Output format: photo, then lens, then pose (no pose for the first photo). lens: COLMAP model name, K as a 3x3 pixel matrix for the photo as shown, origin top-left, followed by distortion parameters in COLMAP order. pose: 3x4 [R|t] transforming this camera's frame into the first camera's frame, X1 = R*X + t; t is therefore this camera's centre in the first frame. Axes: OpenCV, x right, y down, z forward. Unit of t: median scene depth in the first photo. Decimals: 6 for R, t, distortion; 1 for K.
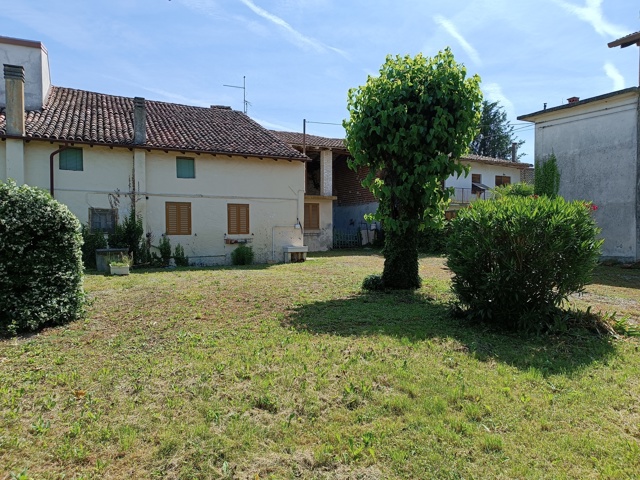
lens RADIAL K [[456.8, 0, 323.0], [0, 456.8, 244.8], [0, 0, 1]] dist [0.070890, -0.084803]
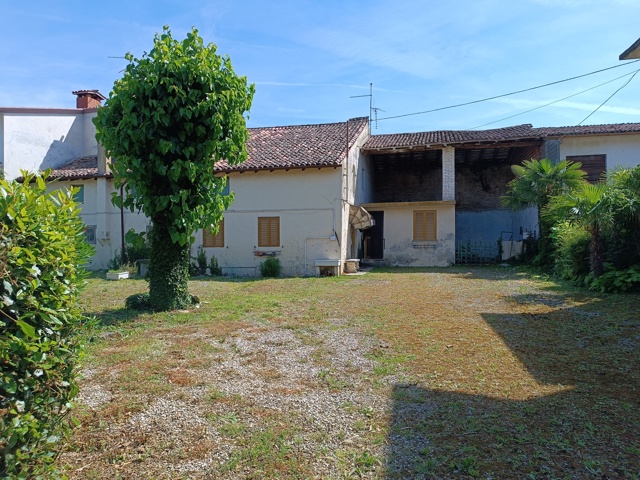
lens RADIAL K [[456.8, 0, 323.0], [0, 456.8, 244.8], [0, 0, 1]] dist [0.070890, -0.084803]
pose [[0.759062, -0.001426, -0.651017, 0.571360], [-0.014086, 0.999728, -0.018612, -0.010226], [0.650866, 0.023298, 0.758835, 0.312899]]
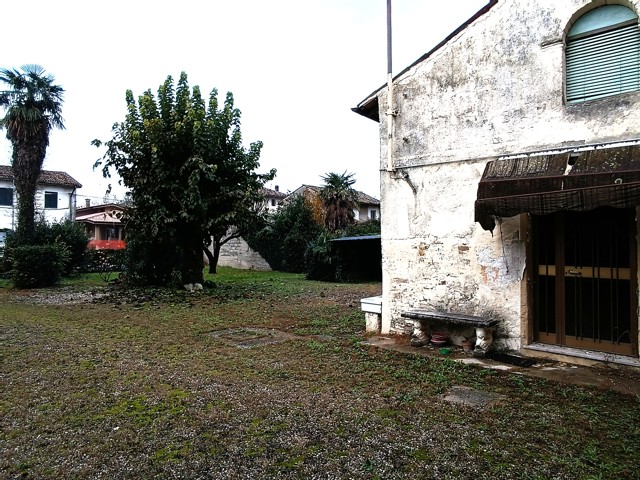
lens RADIAL K [[437.1, 0, 314.8], [0, 437.1, 227.9], [0, 0, 1]] dist [-0.033746, 0.040986]
pose [[-0.937486, -0.012615, -0.347796, 0.170439], [-0.014564, 0.999889, 0.002990, -0.071418], [0.347719, 0.007868, -0.937566, 1.482216]]
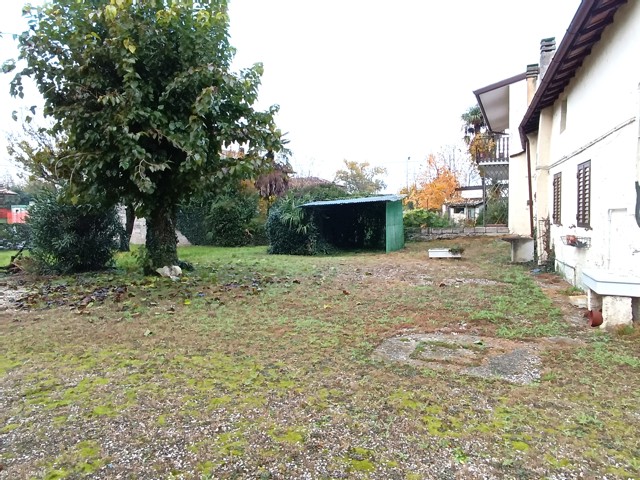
lens RADIAL K [[437.1, 0, 314.8], [0, 437.1, 227.9], [0, 0, 1]] dist [-0.033746, 0.040986]
pose [[-0.771713, 0.027604, -0.635371, 0.308541], [-0.014188, 0.998062, 0.060594, -0.045906], [0.635812, 0.055776, -0.769826, 1.177311]]
